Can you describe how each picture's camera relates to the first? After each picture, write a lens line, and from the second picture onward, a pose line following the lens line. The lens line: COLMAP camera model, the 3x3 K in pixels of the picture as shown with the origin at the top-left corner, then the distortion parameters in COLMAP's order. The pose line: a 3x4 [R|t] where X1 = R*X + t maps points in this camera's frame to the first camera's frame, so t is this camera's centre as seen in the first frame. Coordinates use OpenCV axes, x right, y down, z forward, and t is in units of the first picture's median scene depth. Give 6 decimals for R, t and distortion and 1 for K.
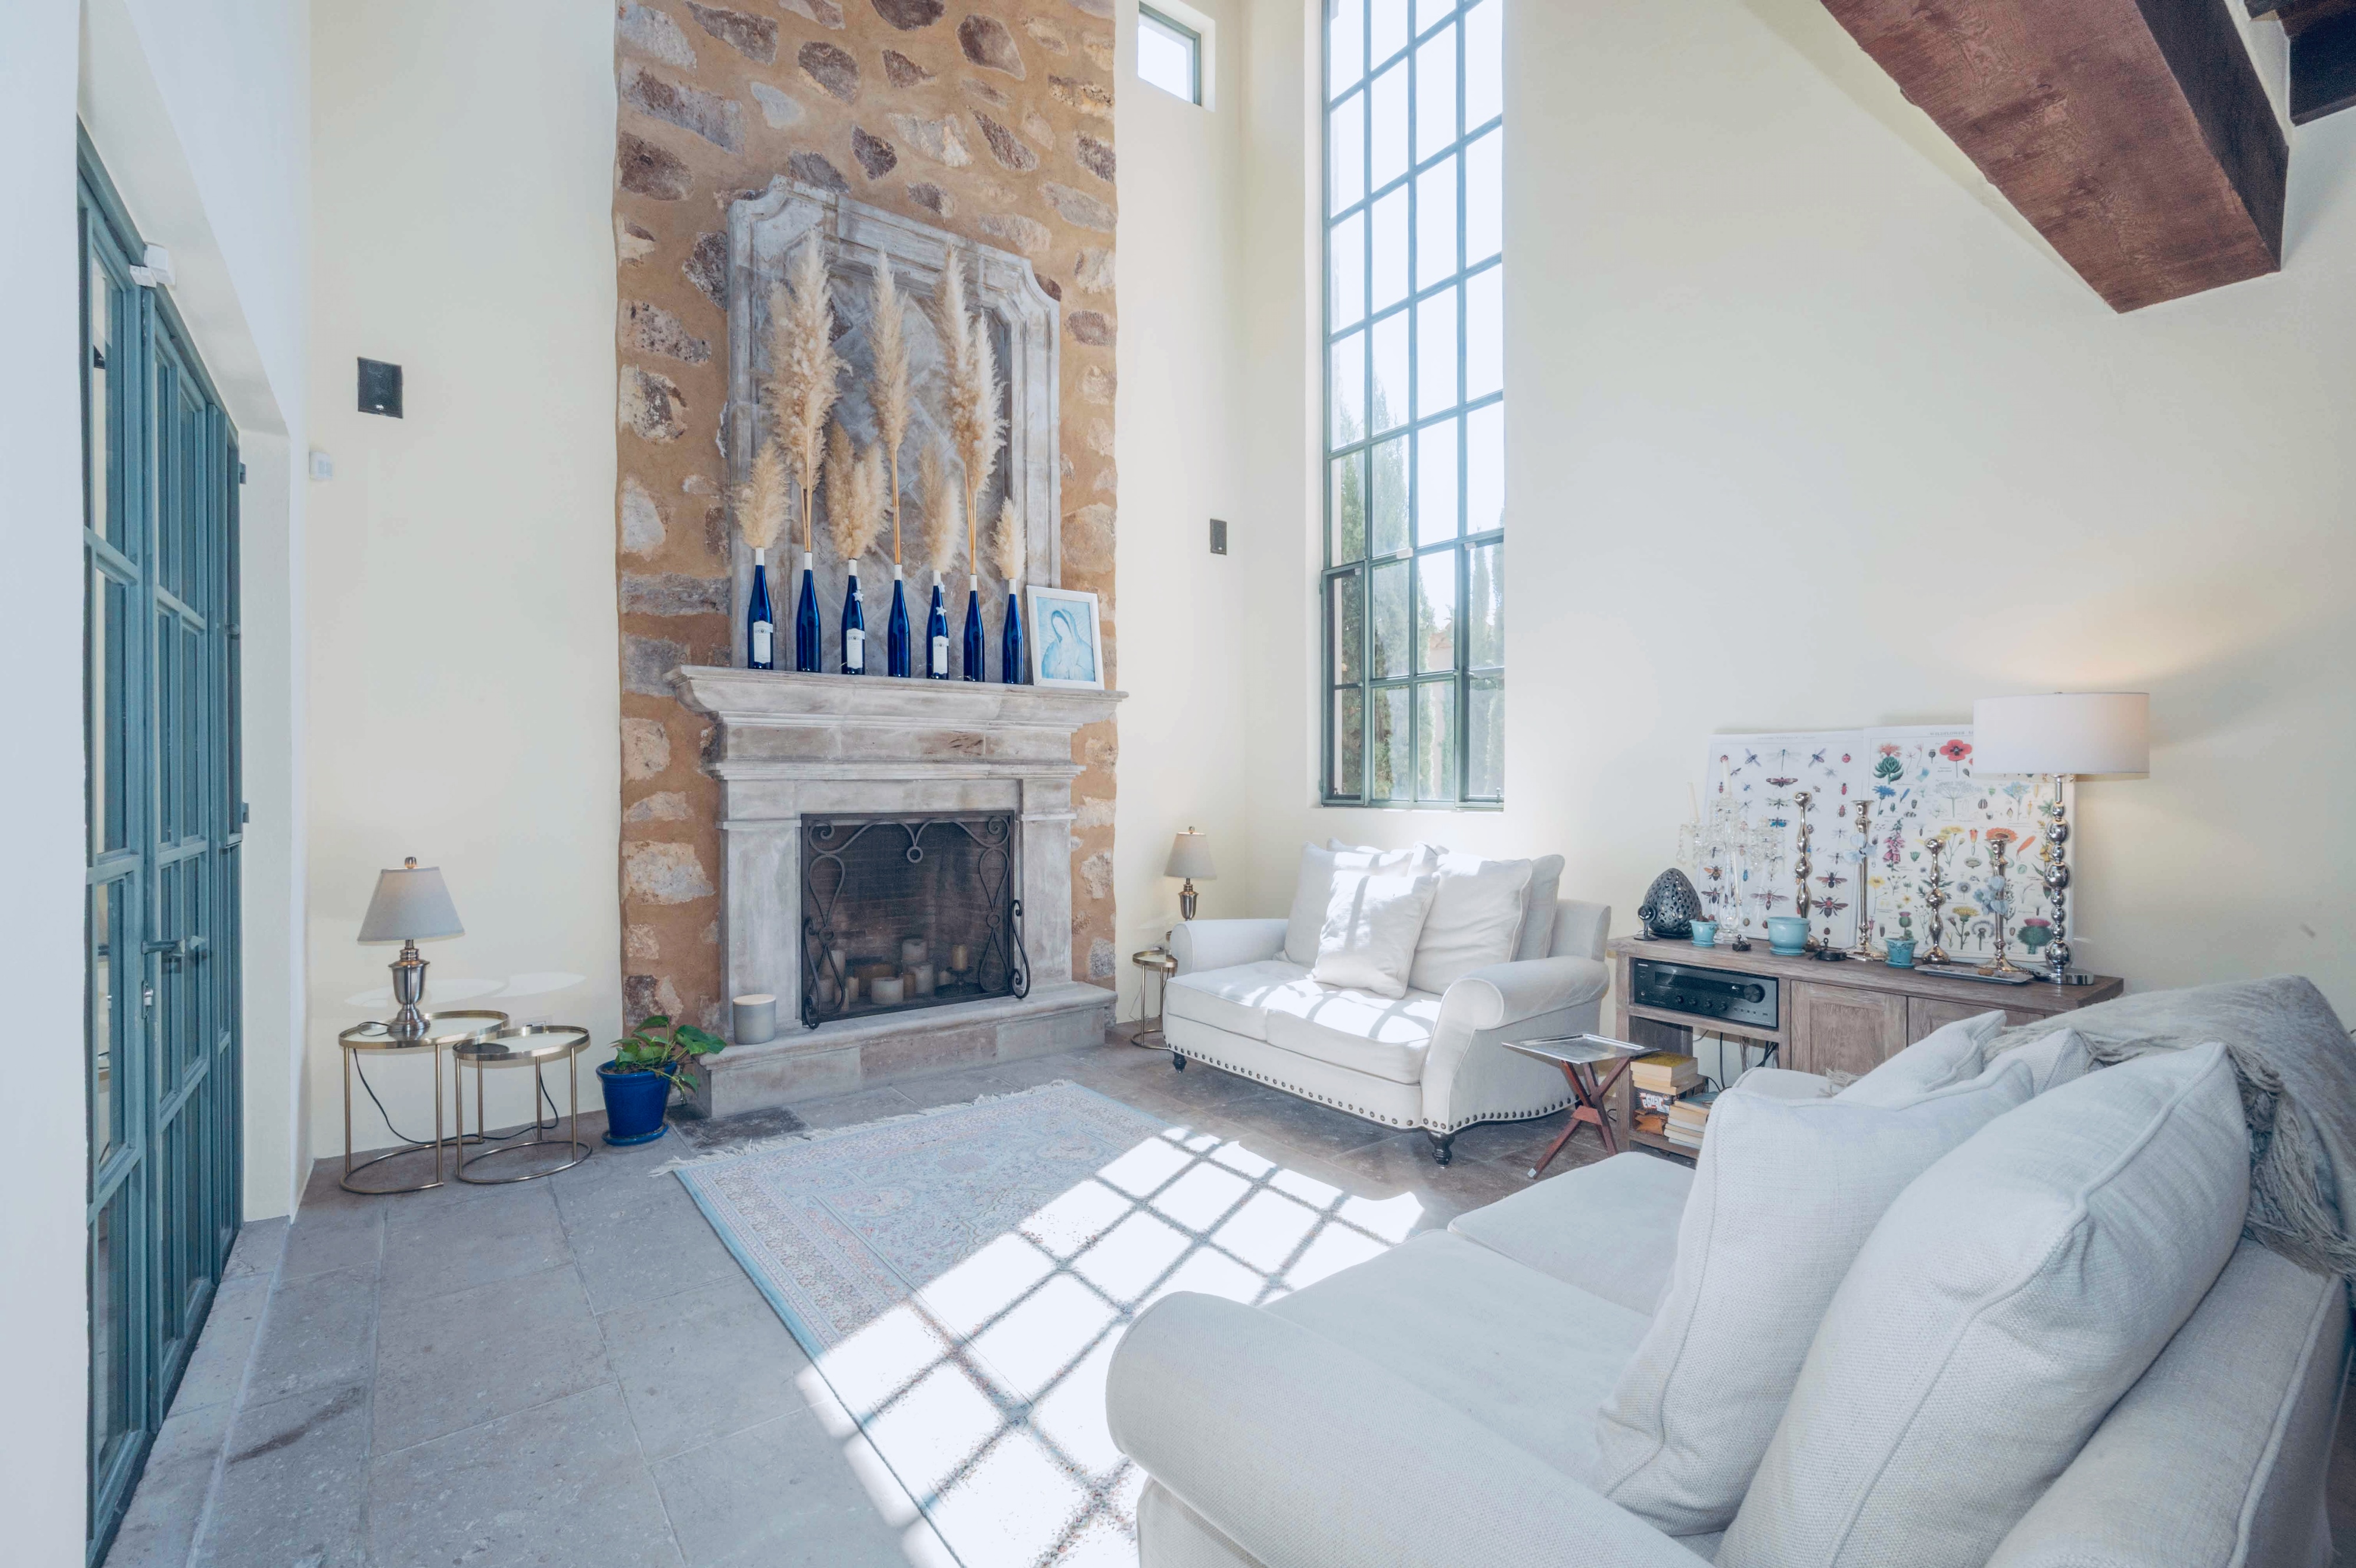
lens RADIAL K [[1019.0, 0, 1175.3], [0, 1019.0, 780.3], [0, 0, 1]] dist [0.000115, 0.000058]
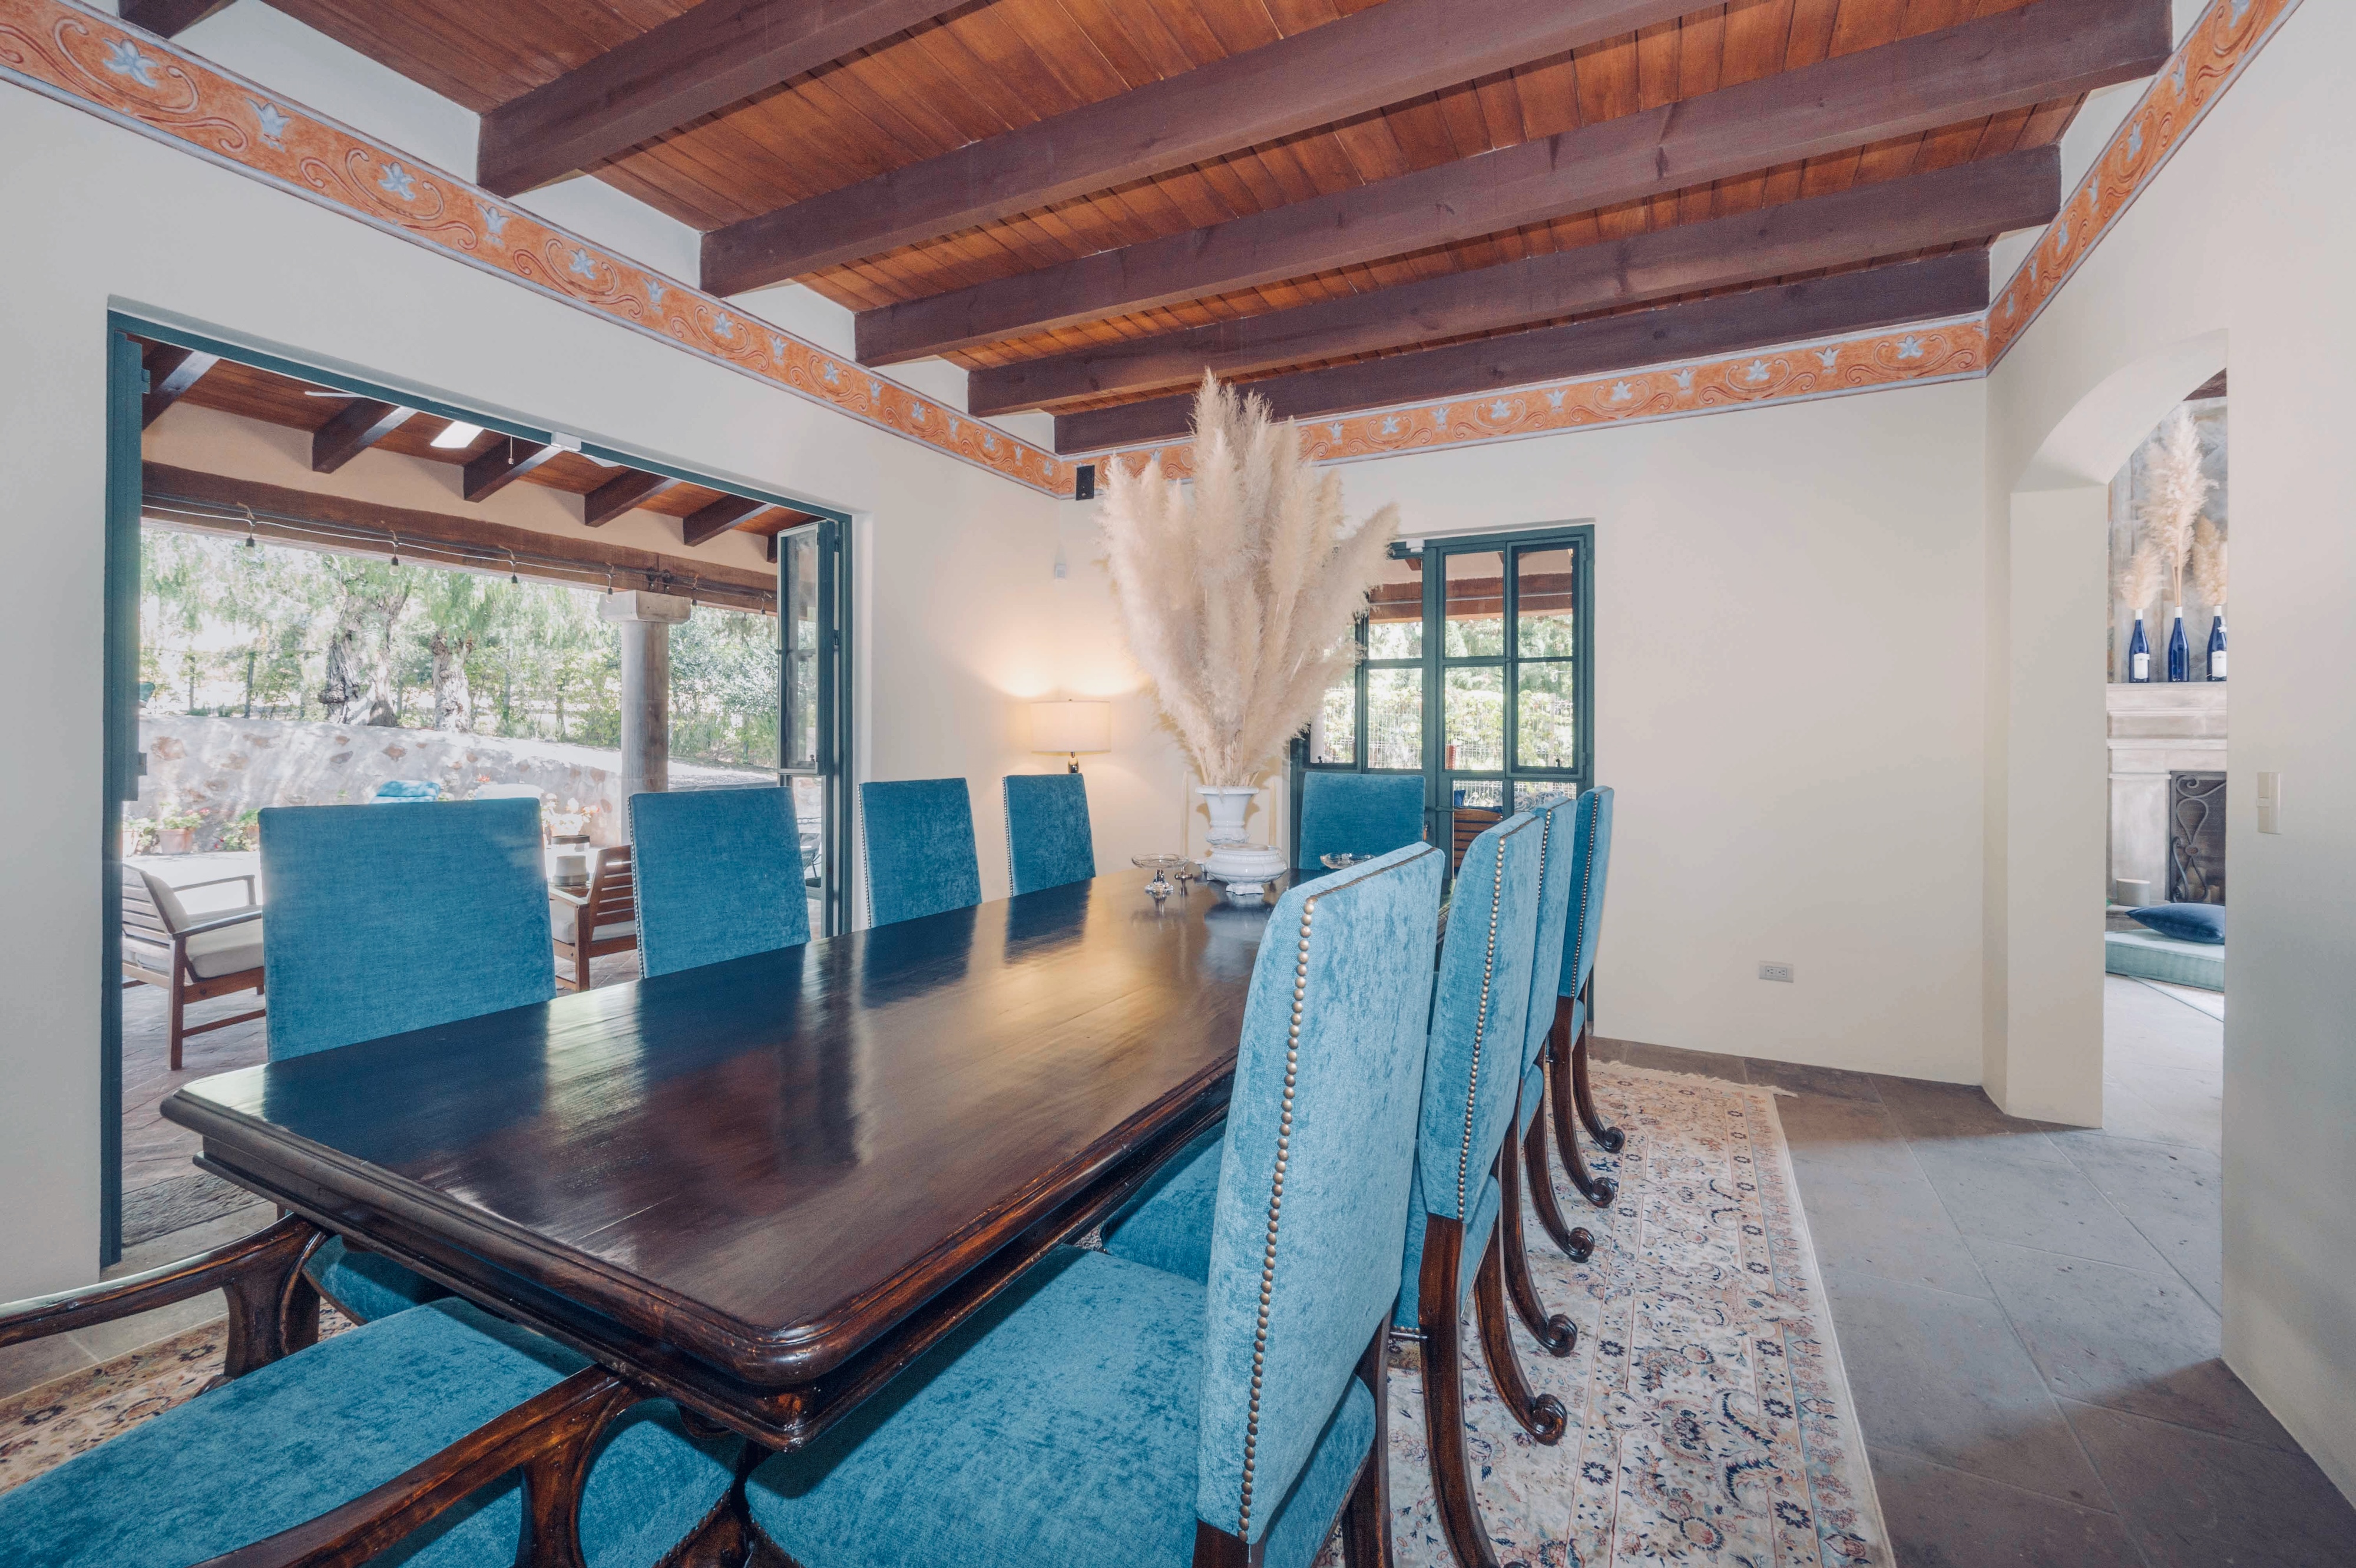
lens RADIAL K [[936.1, 0, 1173.4], [0, 936.1, 765.4], [0, 0, 1]] dist [-0.003901, -0.000888]
pose [[0.424563, 0.004936, -0.905385, 0.288927], [-0.001549, 0.999988, 0.004725, 0.020467], [0.905397, -0.000603, 0.424566, -1.033339]]
